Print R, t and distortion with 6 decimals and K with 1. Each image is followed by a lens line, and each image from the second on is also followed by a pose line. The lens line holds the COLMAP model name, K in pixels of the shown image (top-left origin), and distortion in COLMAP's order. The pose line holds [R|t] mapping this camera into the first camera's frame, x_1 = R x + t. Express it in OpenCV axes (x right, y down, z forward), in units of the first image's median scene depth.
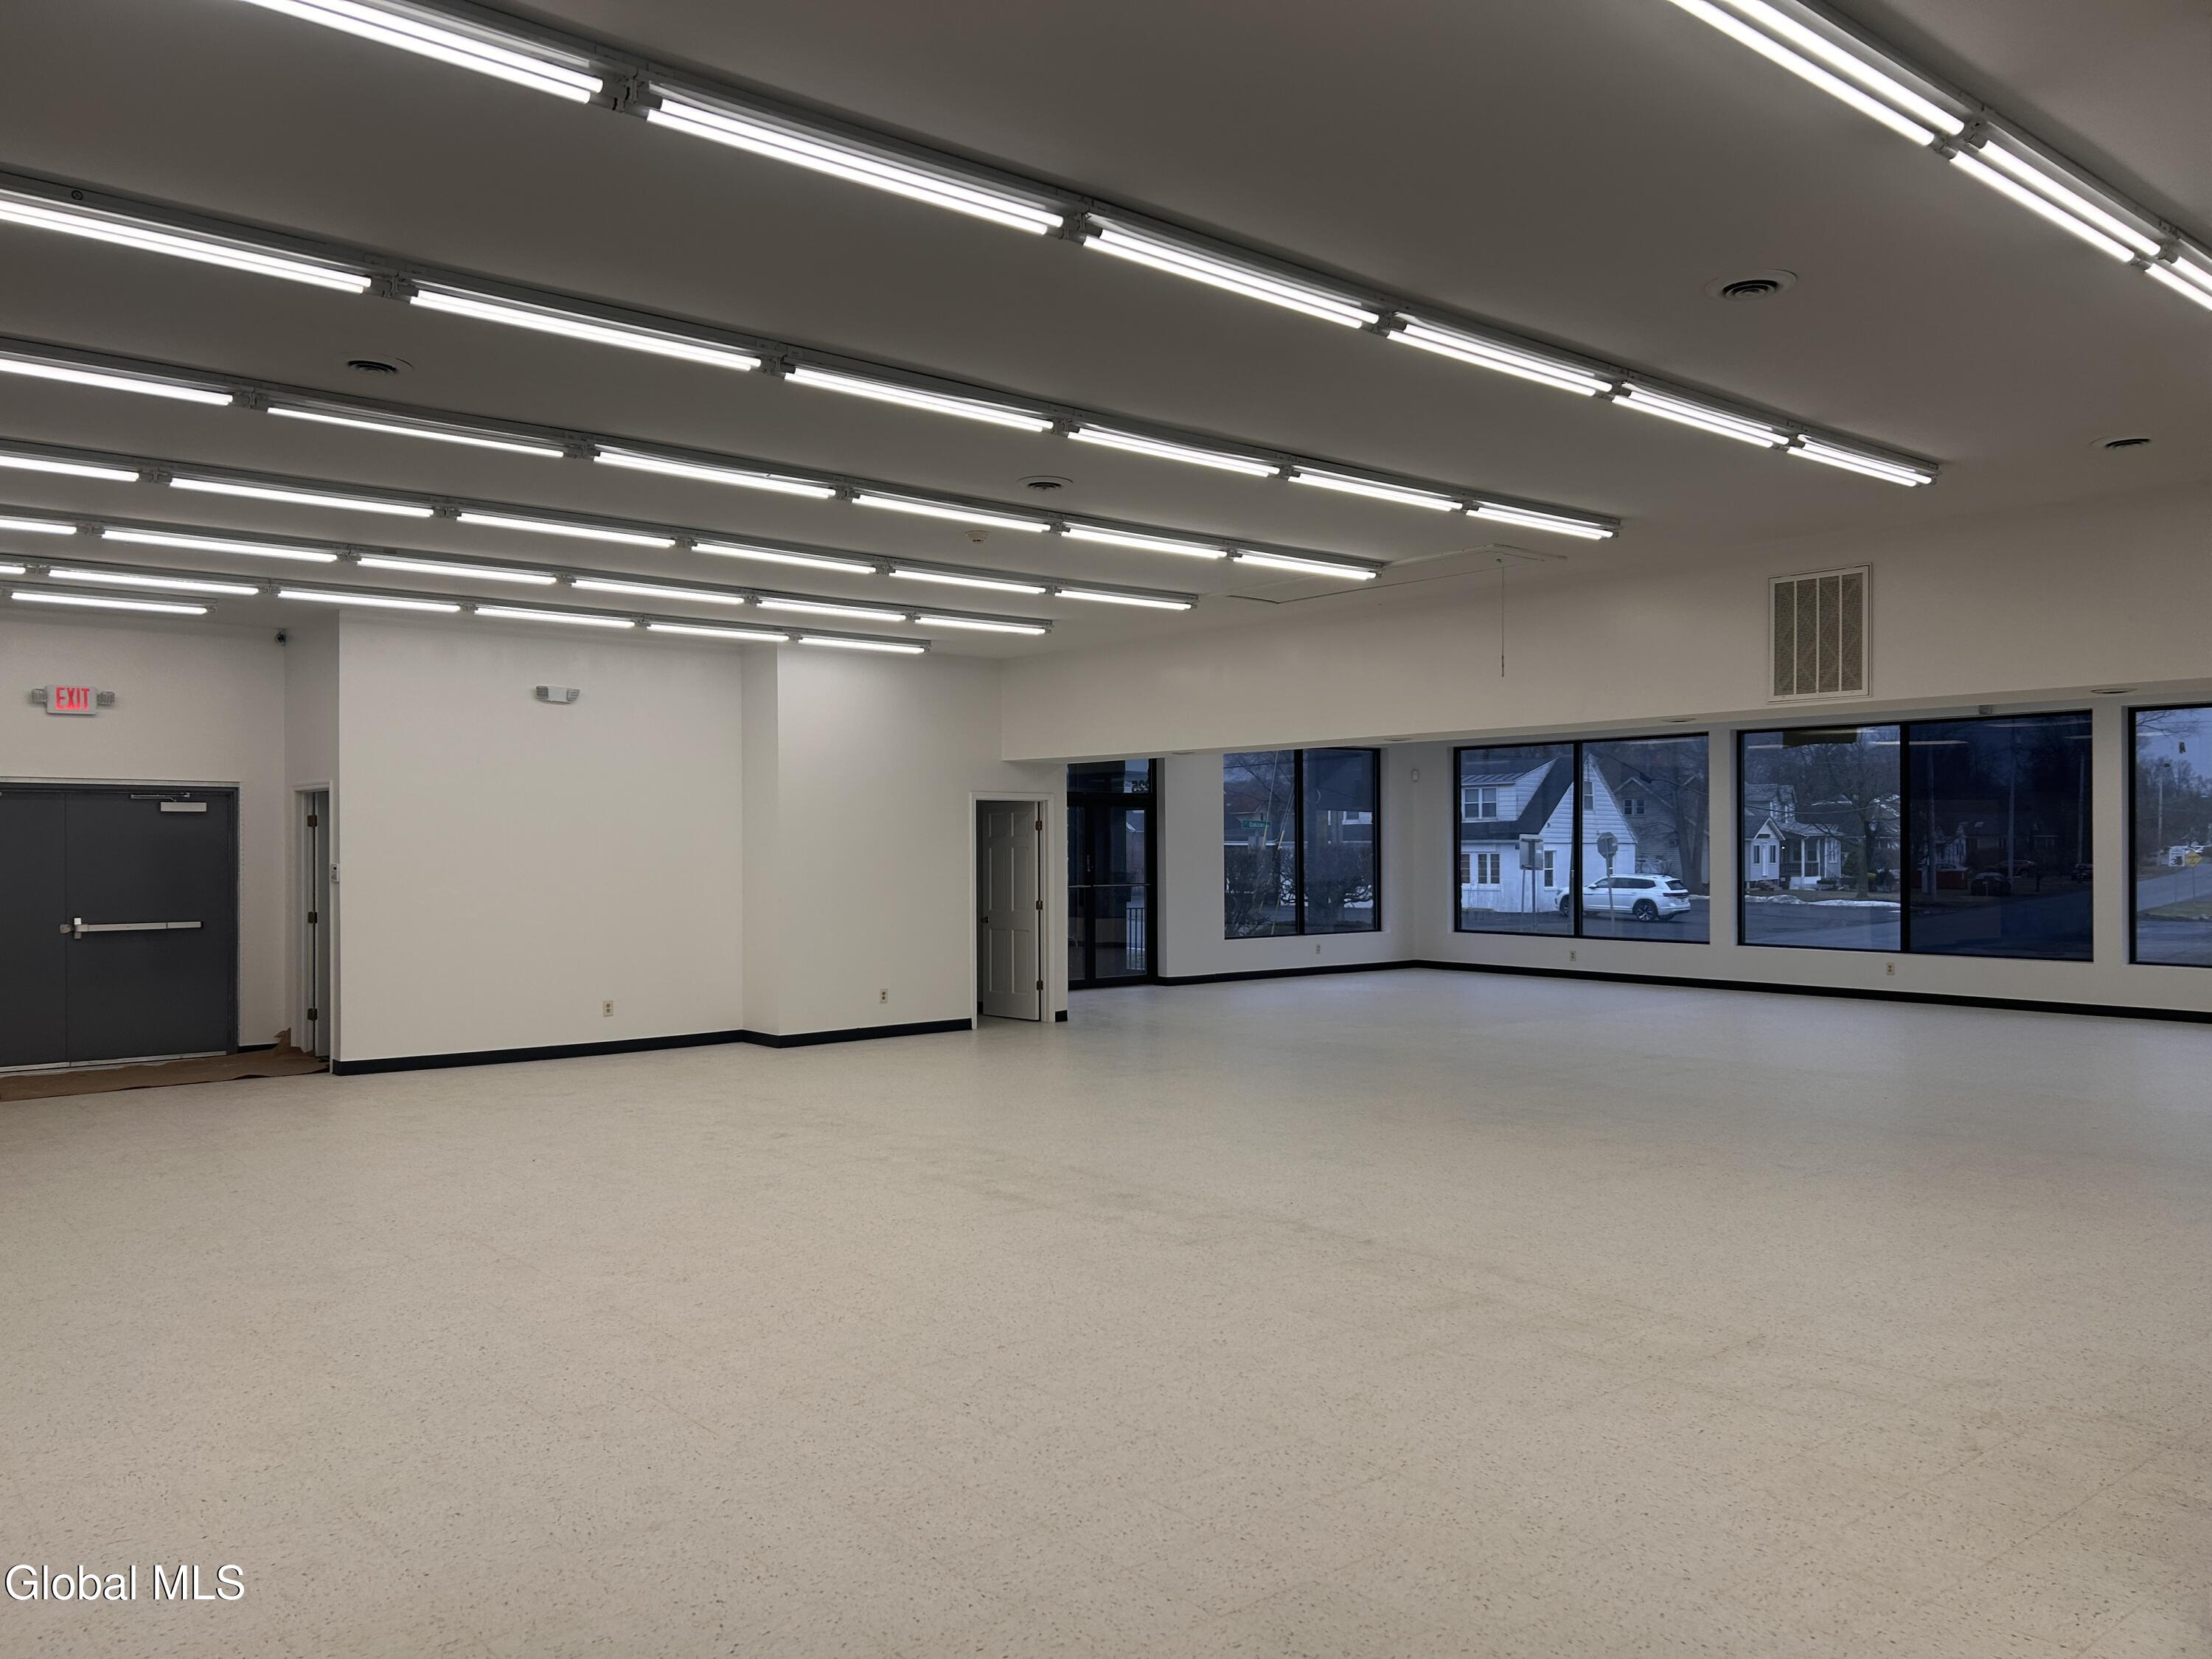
lens RADIAL K [[1684.9, 0, 1106.1], [0, 1684.9, 837.3], [0, 0, 1]] dist [0.055432, -0.060728]
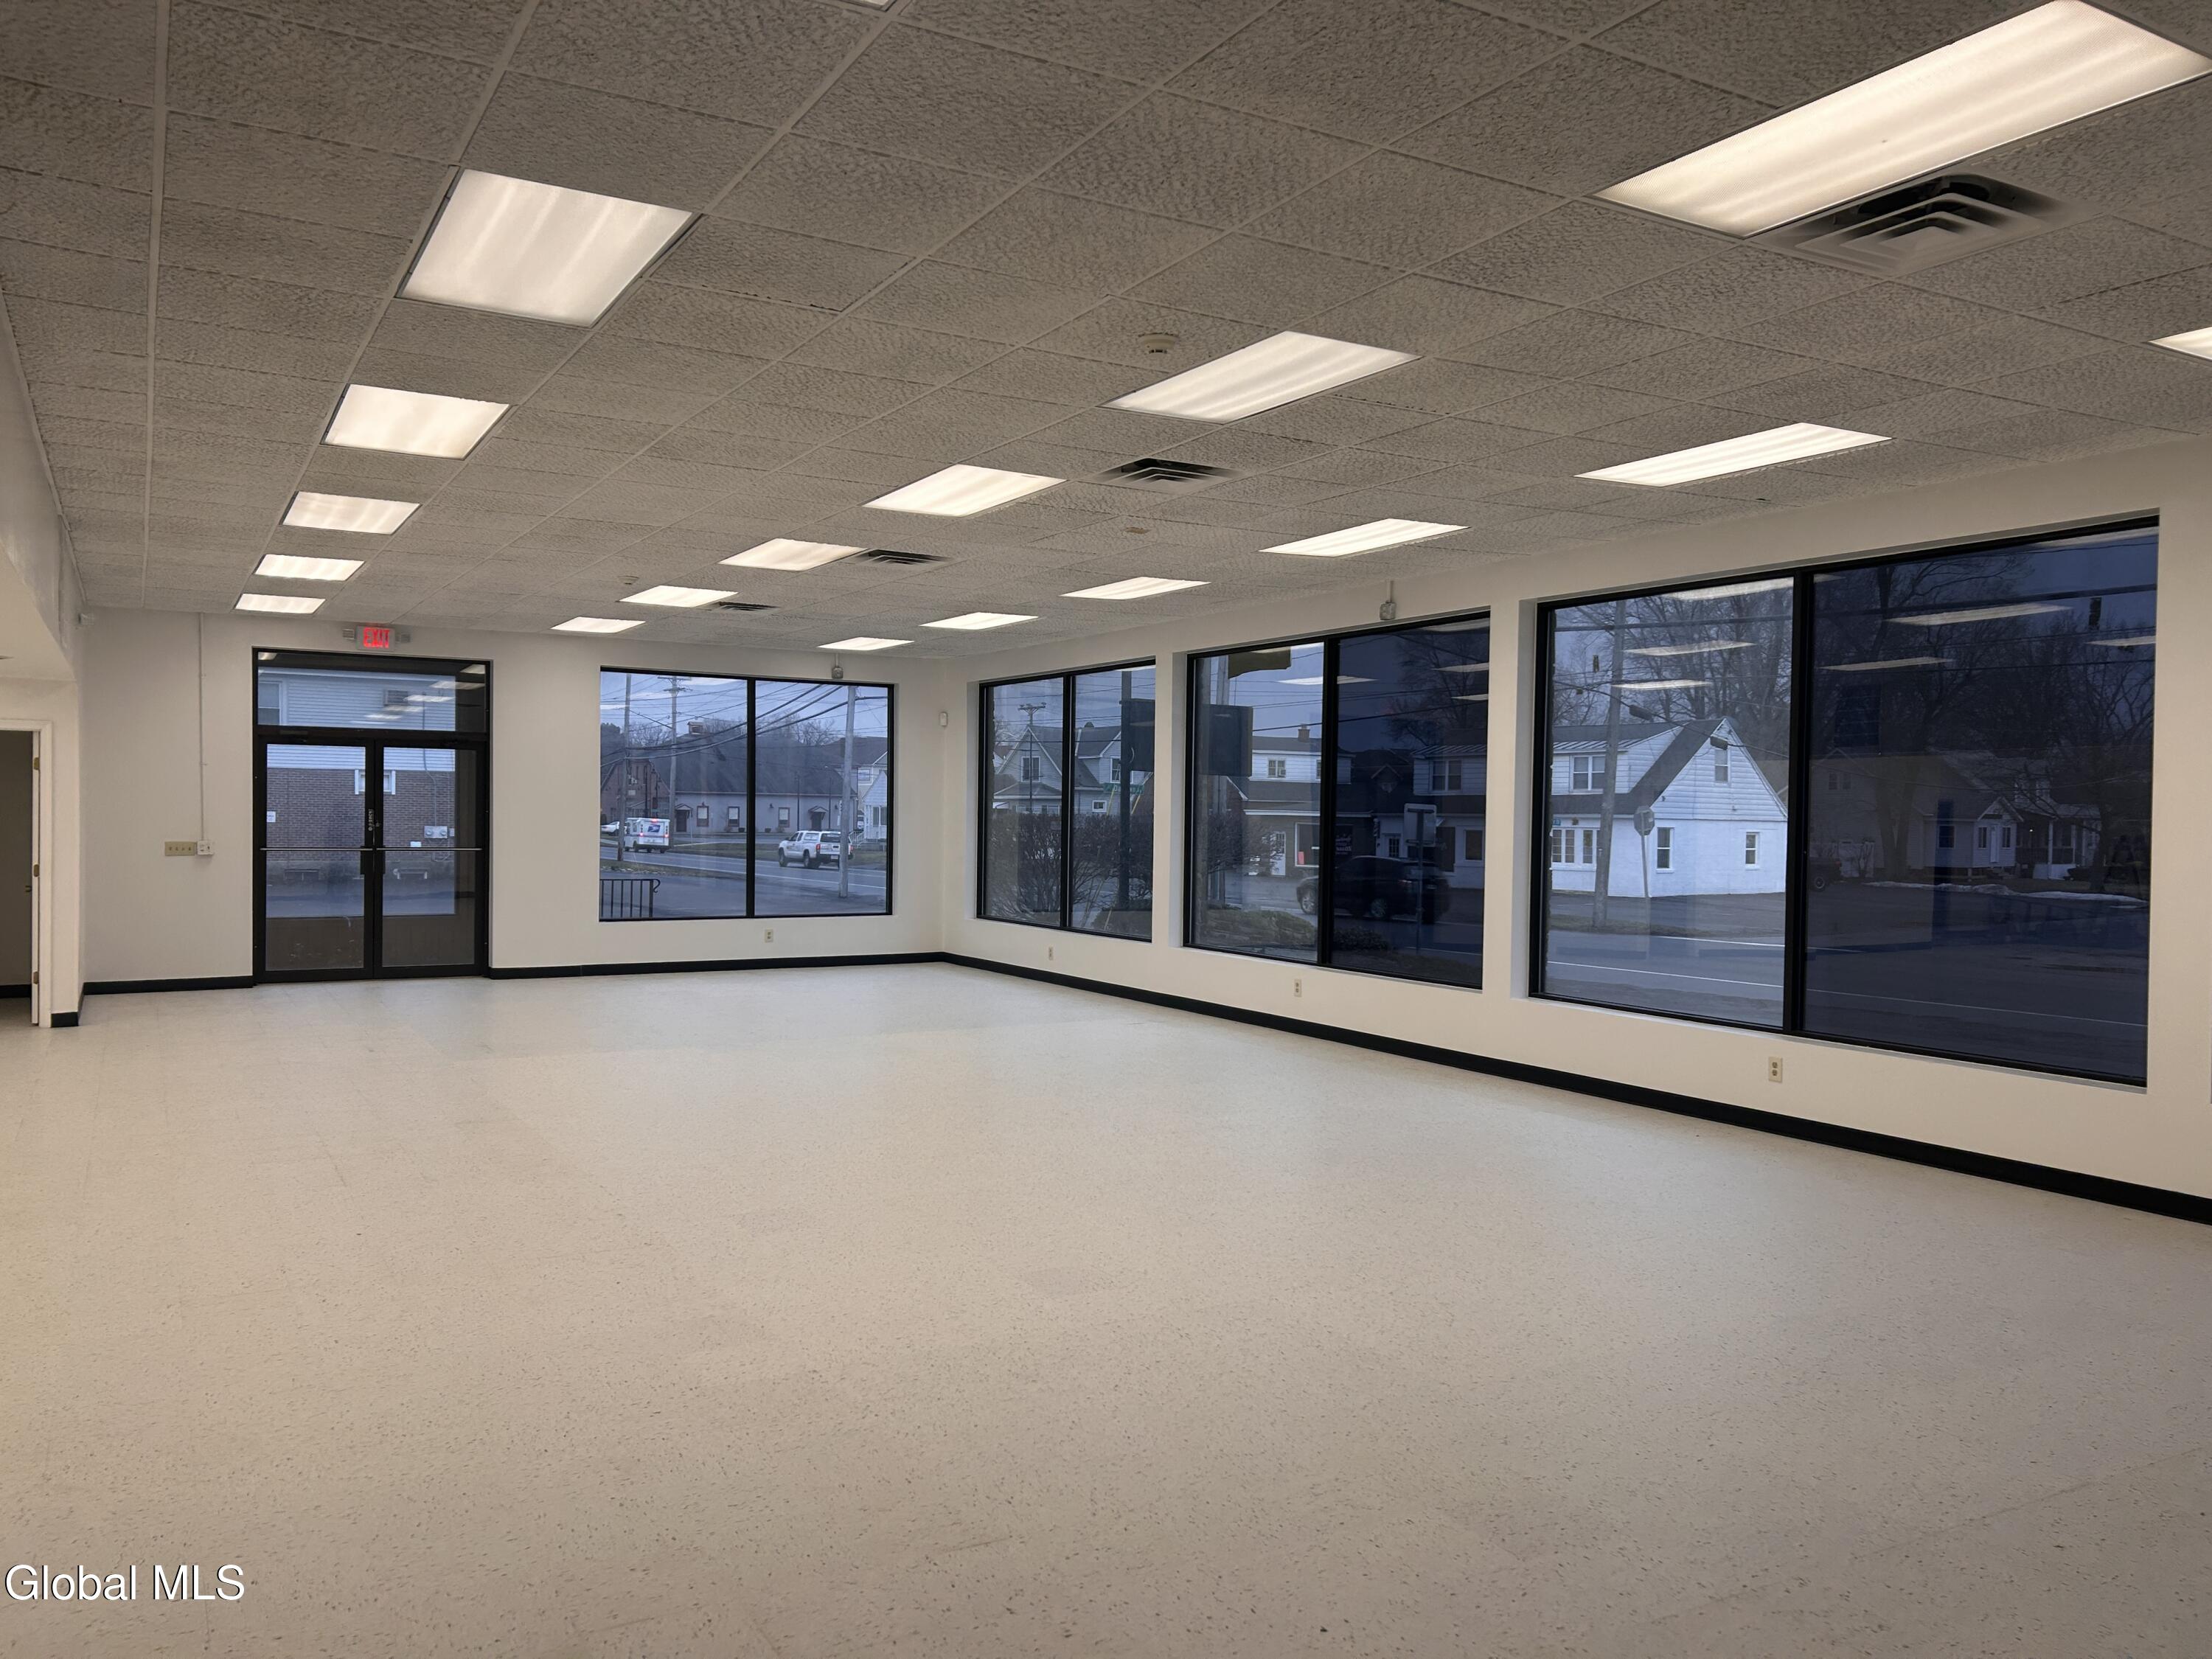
lens RADIAL K [[1668.9, 0, 1098.5], [0, 1668.9, 832.7], [0, 0, 1]] dist [0.077981, -0.060044]
pose [[0.982450, 0.018250, -0.185631, 0.550605], [-0.015535, 0.999750, 0.016074, 0.003949], [0.185878, -0.012908, 0.982488, 0.331041]]
